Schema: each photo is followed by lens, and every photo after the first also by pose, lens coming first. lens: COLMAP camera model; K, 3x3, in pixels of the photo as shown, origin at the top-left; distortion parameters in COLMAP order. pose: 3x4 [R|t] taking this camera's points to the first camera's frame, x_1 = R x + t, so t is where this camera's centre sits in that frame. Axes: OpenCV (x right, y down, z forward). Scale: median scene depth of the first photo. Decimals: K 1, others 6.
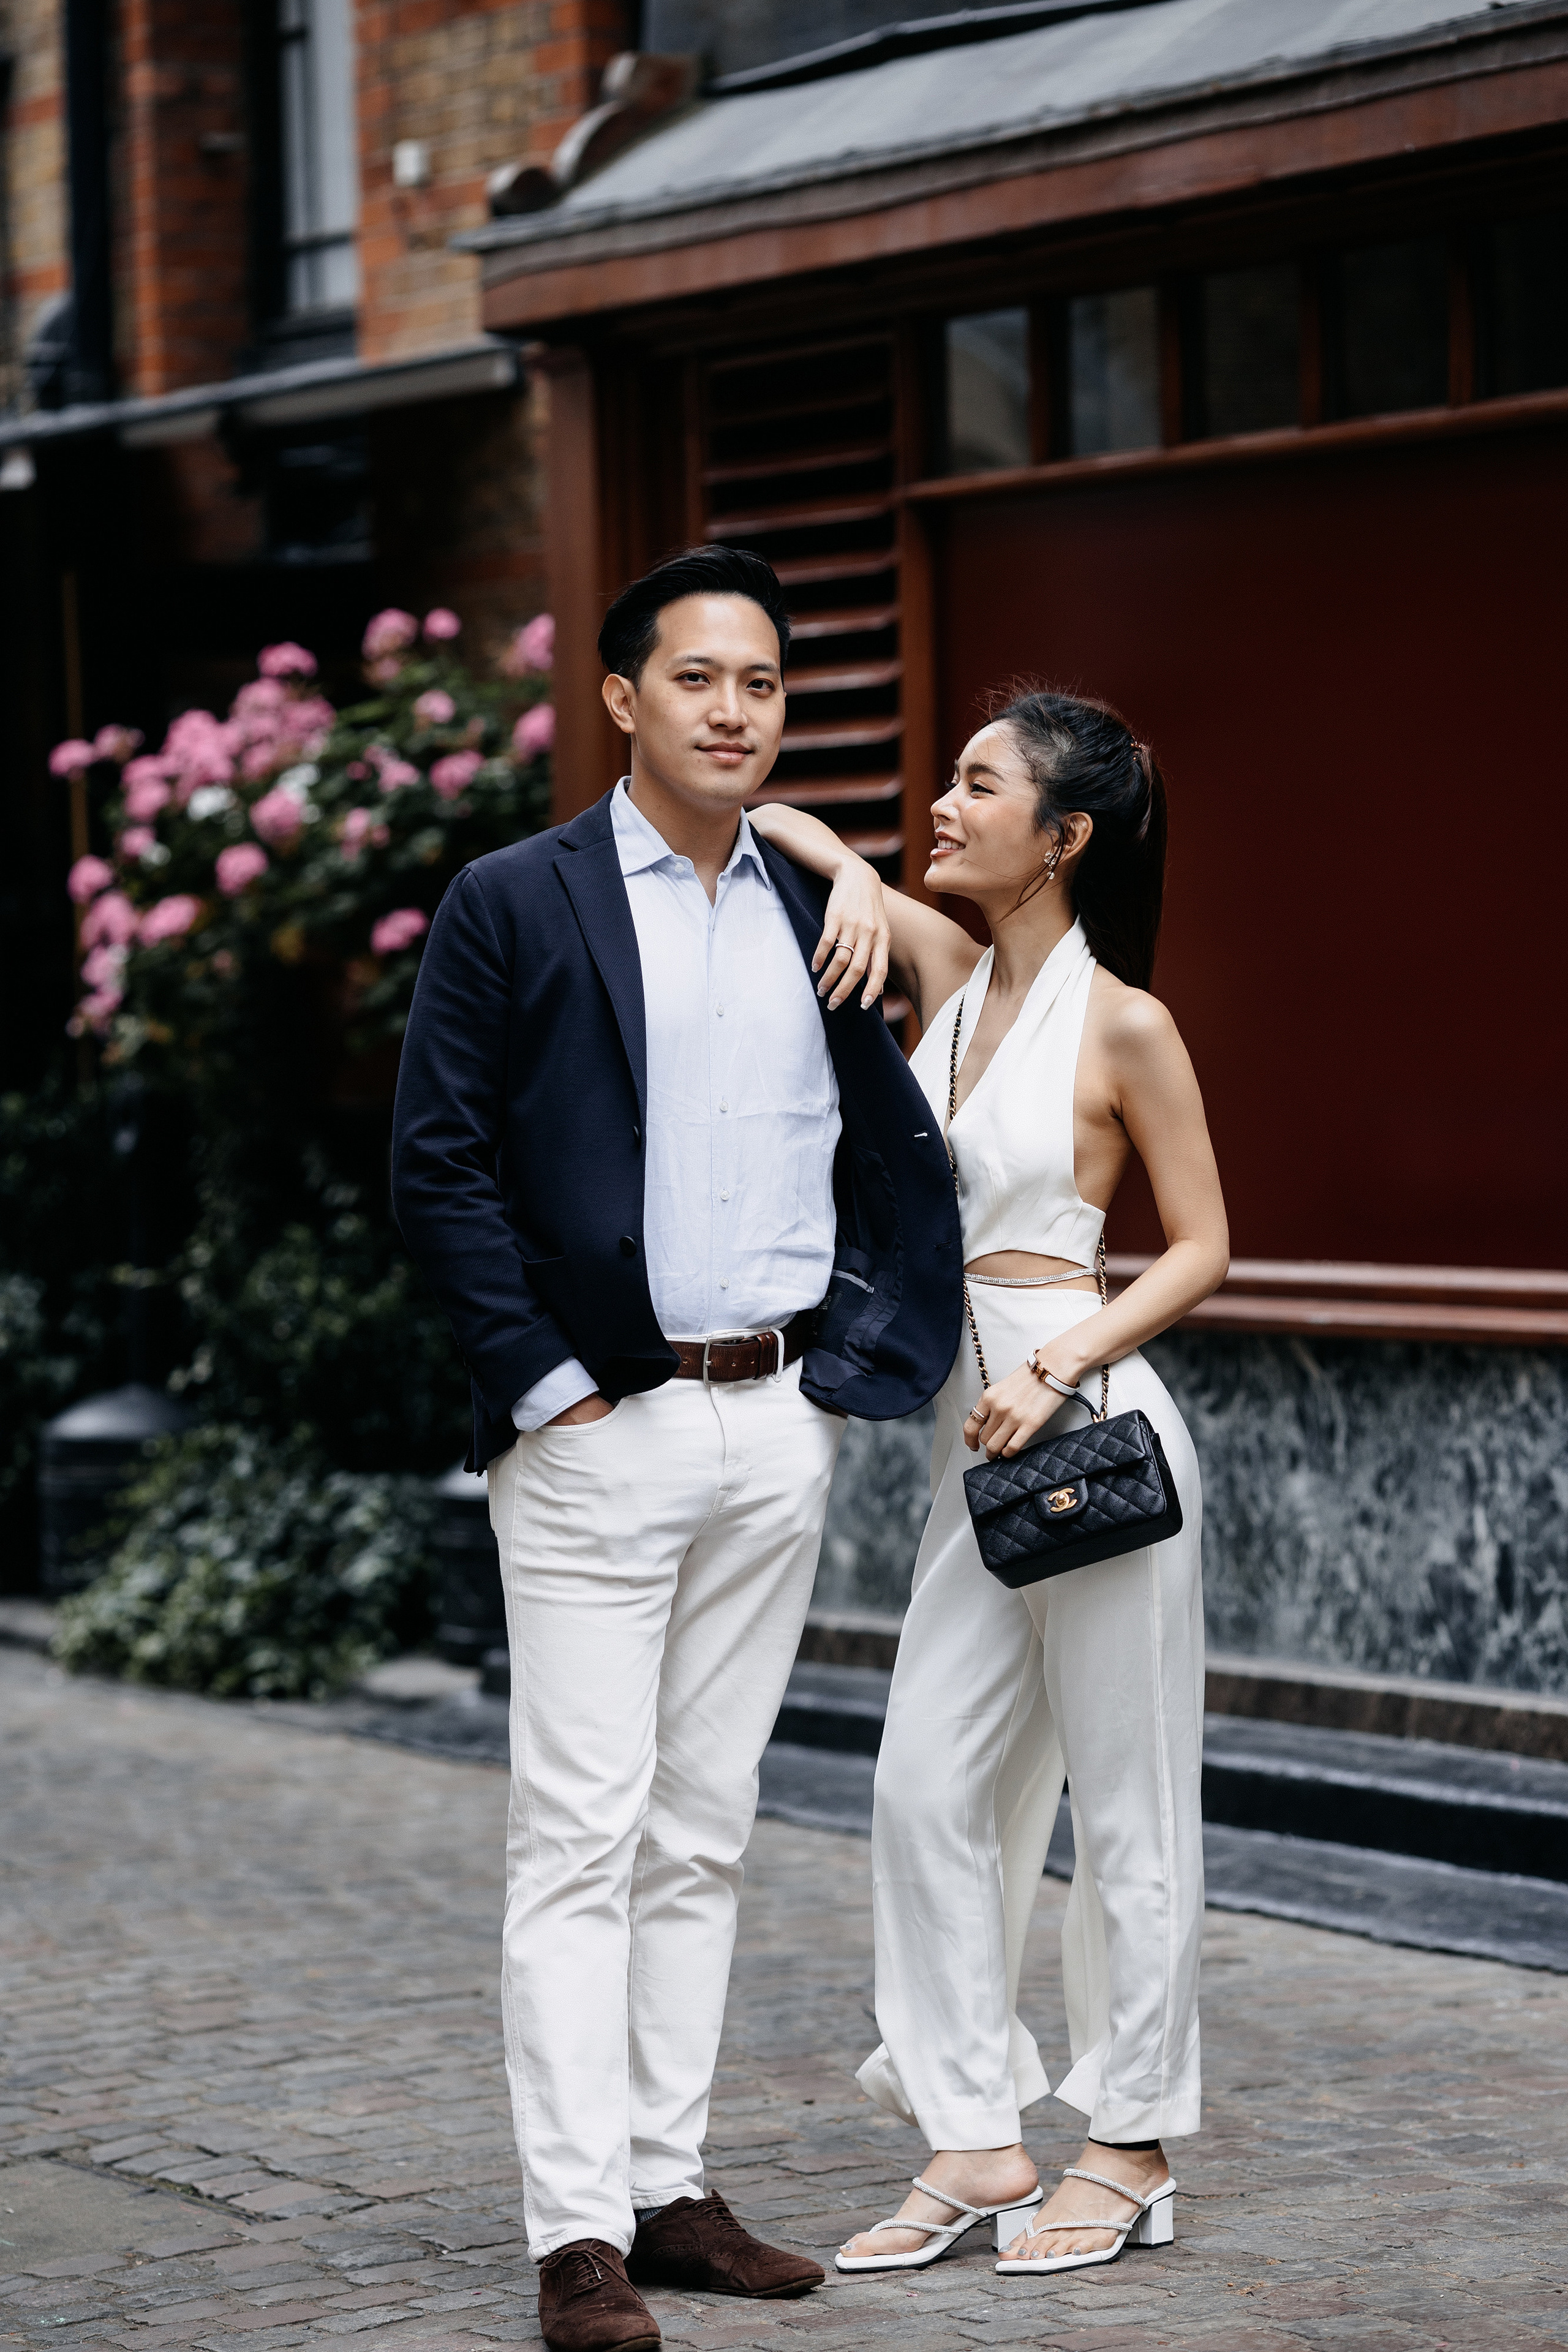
lens RADIAL K [[9181.2, 0, 785.2], [0, 9181.2, 1167.3], [0, 0, 1]] dist [0.705656, 0.000000]
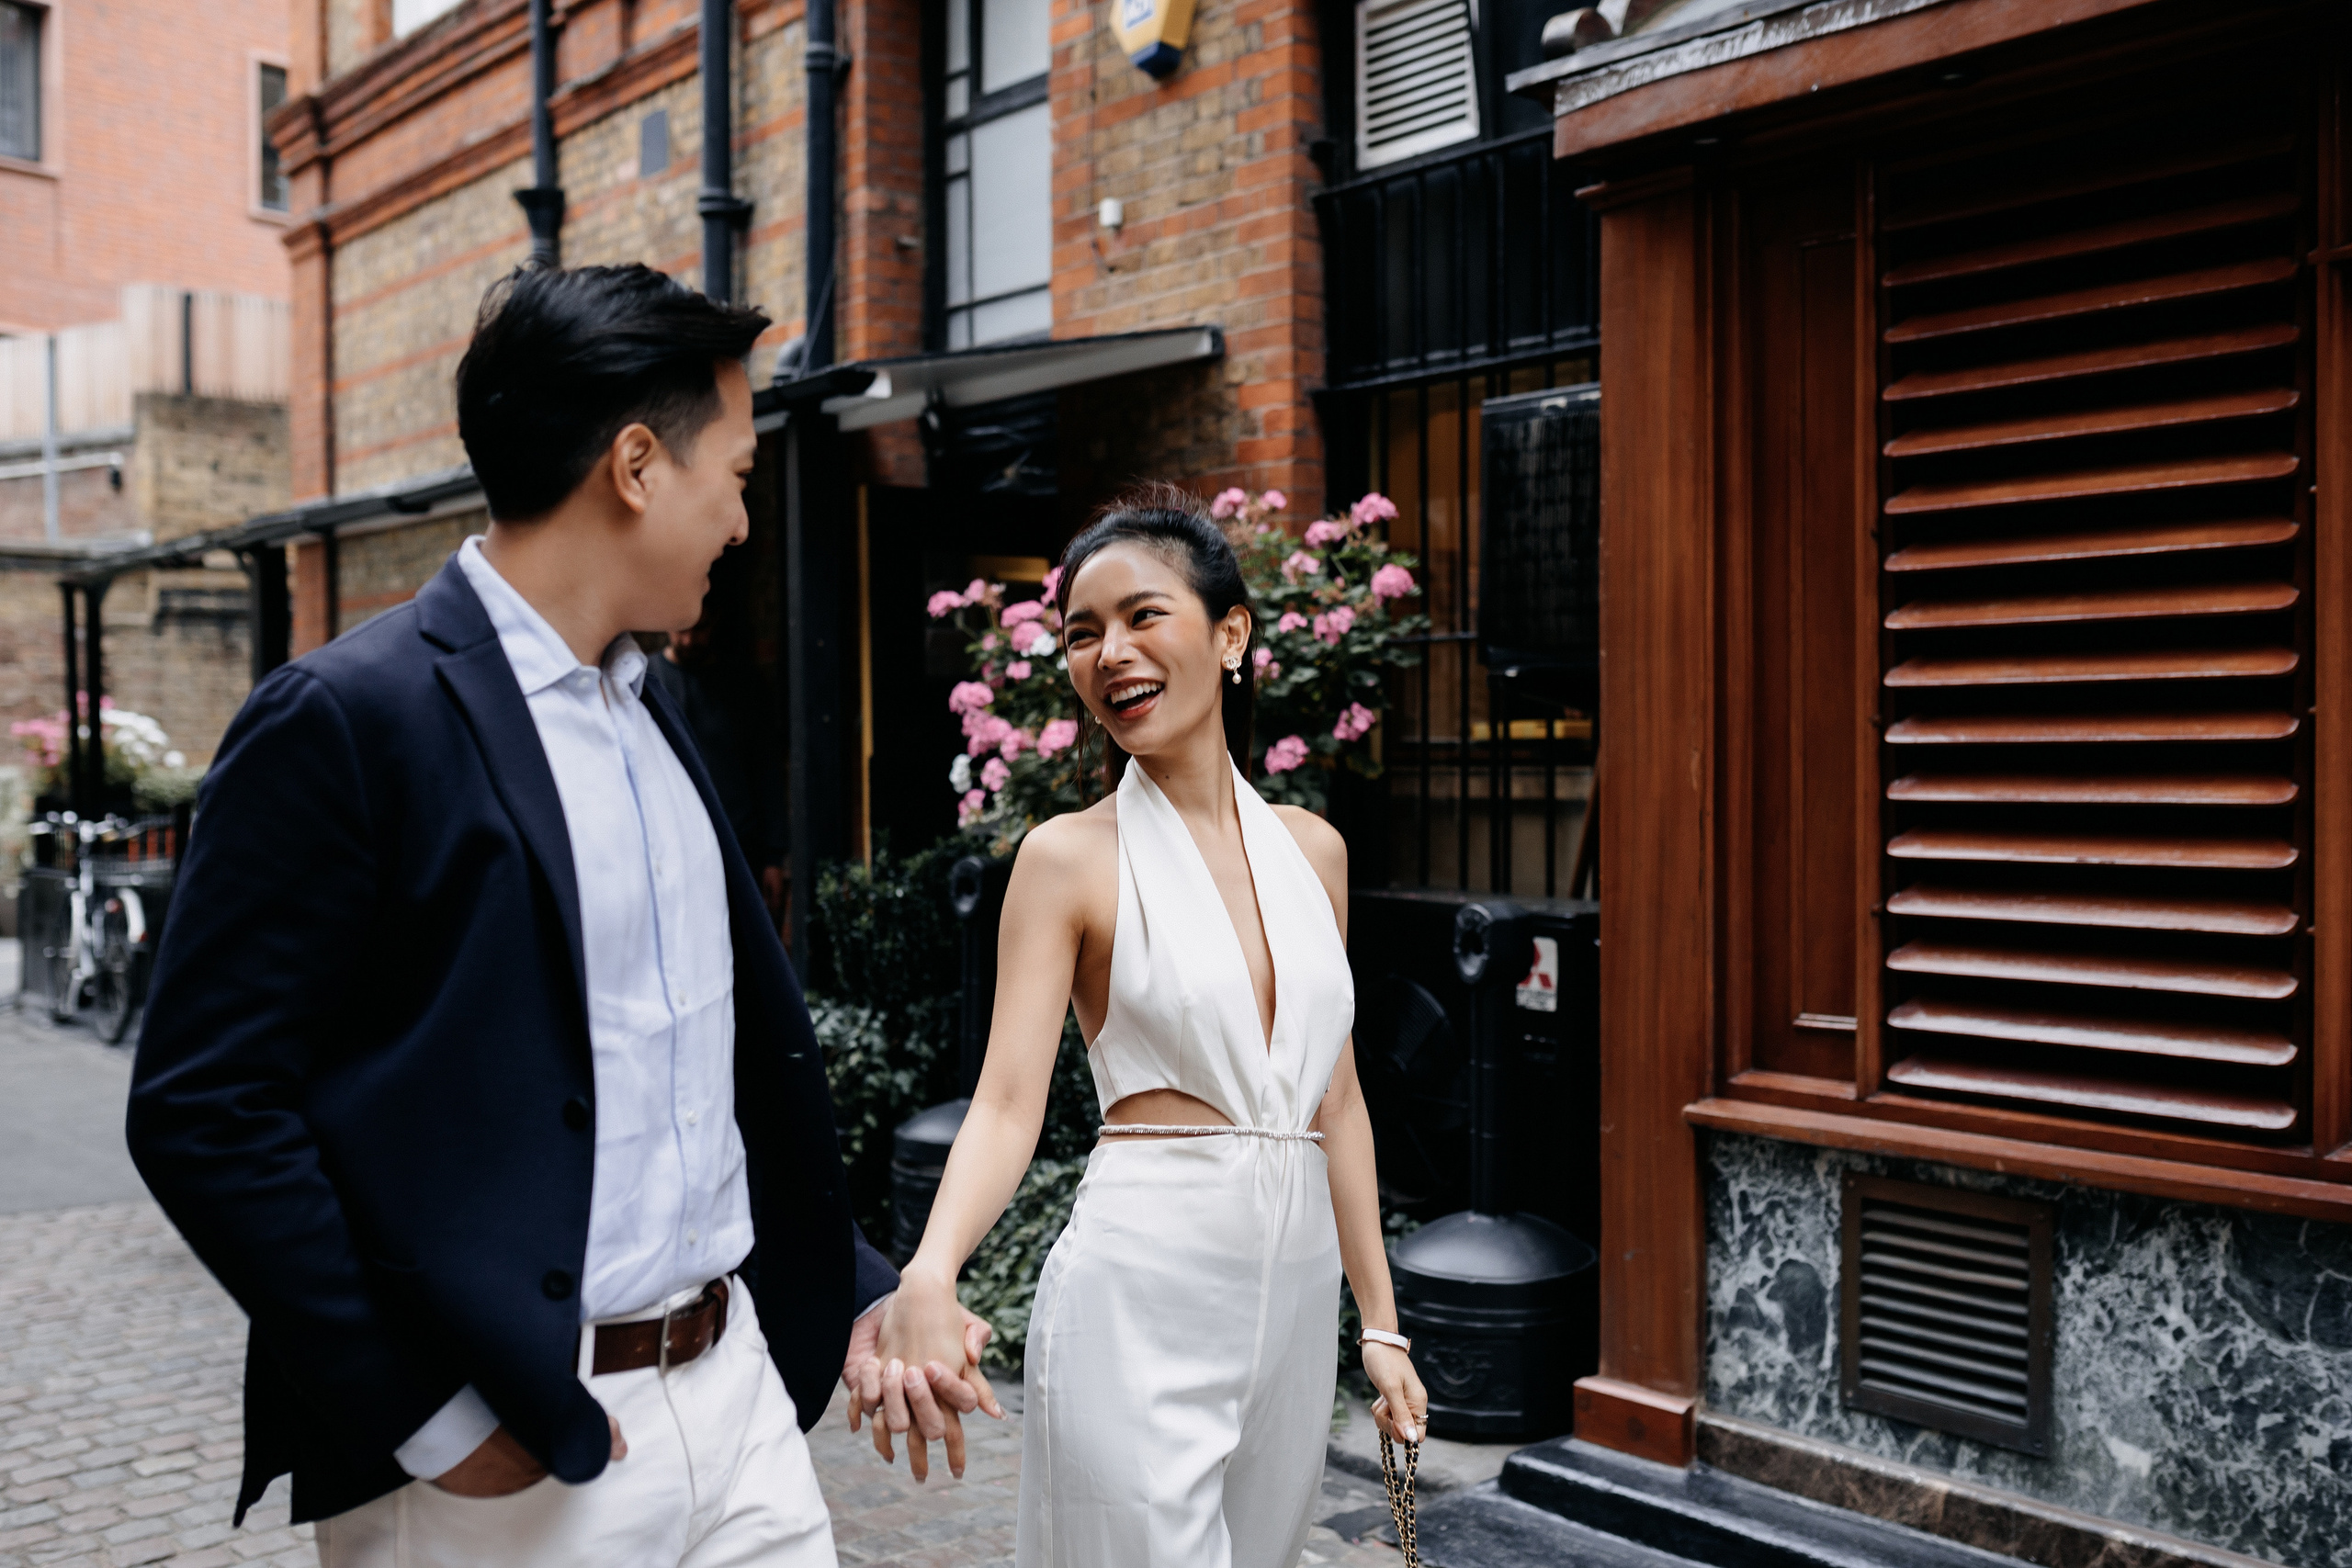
lens RADIAL K [[2302.3, 0, 1177.4], [0, 2302.3, 803.1], [0, 0, 1]] dist [-0.008468, 0.000000]
pose [[0.974220, 0.012148, 0.225272, -0.119761], [-0.012187, 0.999925, -0.001216, -0.017980], [-0.225270, -0.001561, 0.974295, 0.710030]]
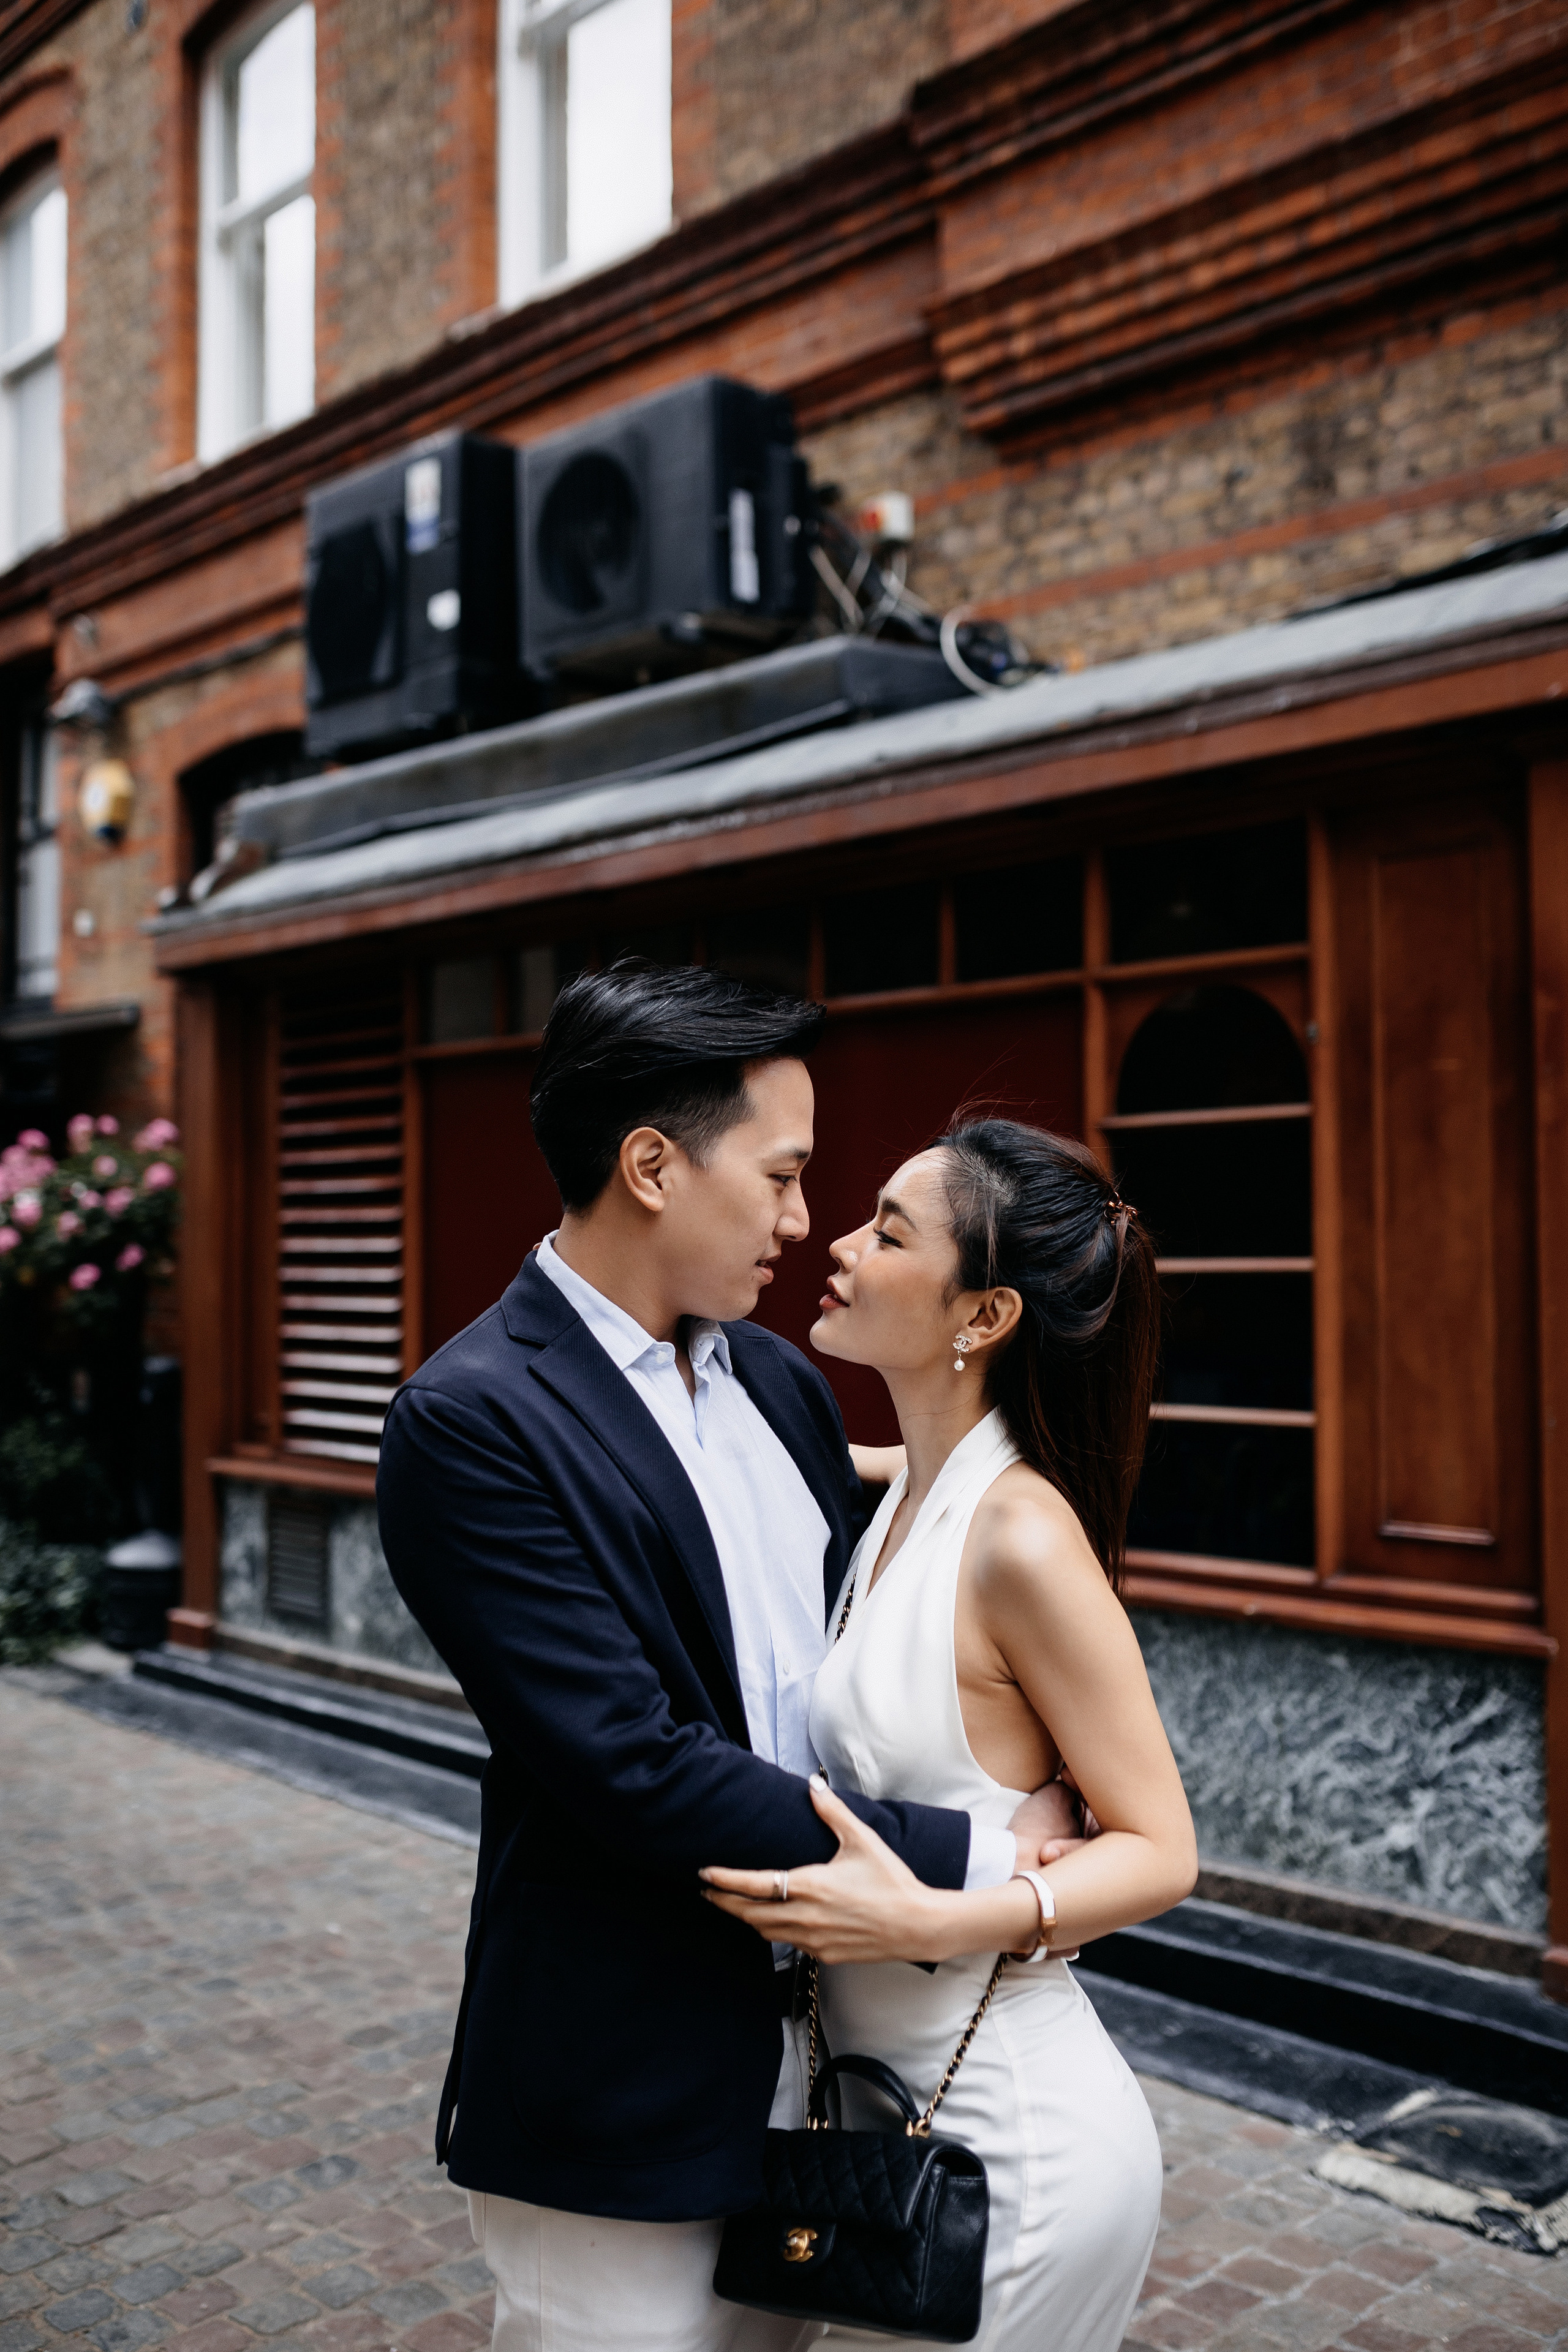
lens RADIAL K [[2302.5, 0, 778.5], [0, 2302.5, 1166.3], [0, 0, 1]] dist [-0.008468, 0.000000]
pose [[0.957907, 0.023919, 0.286081, -0.041078], [-0.008294, 0.998413, -0.055705, -0.022162], [-0.286960, 0.050988, 0.956585, 0.462807]]
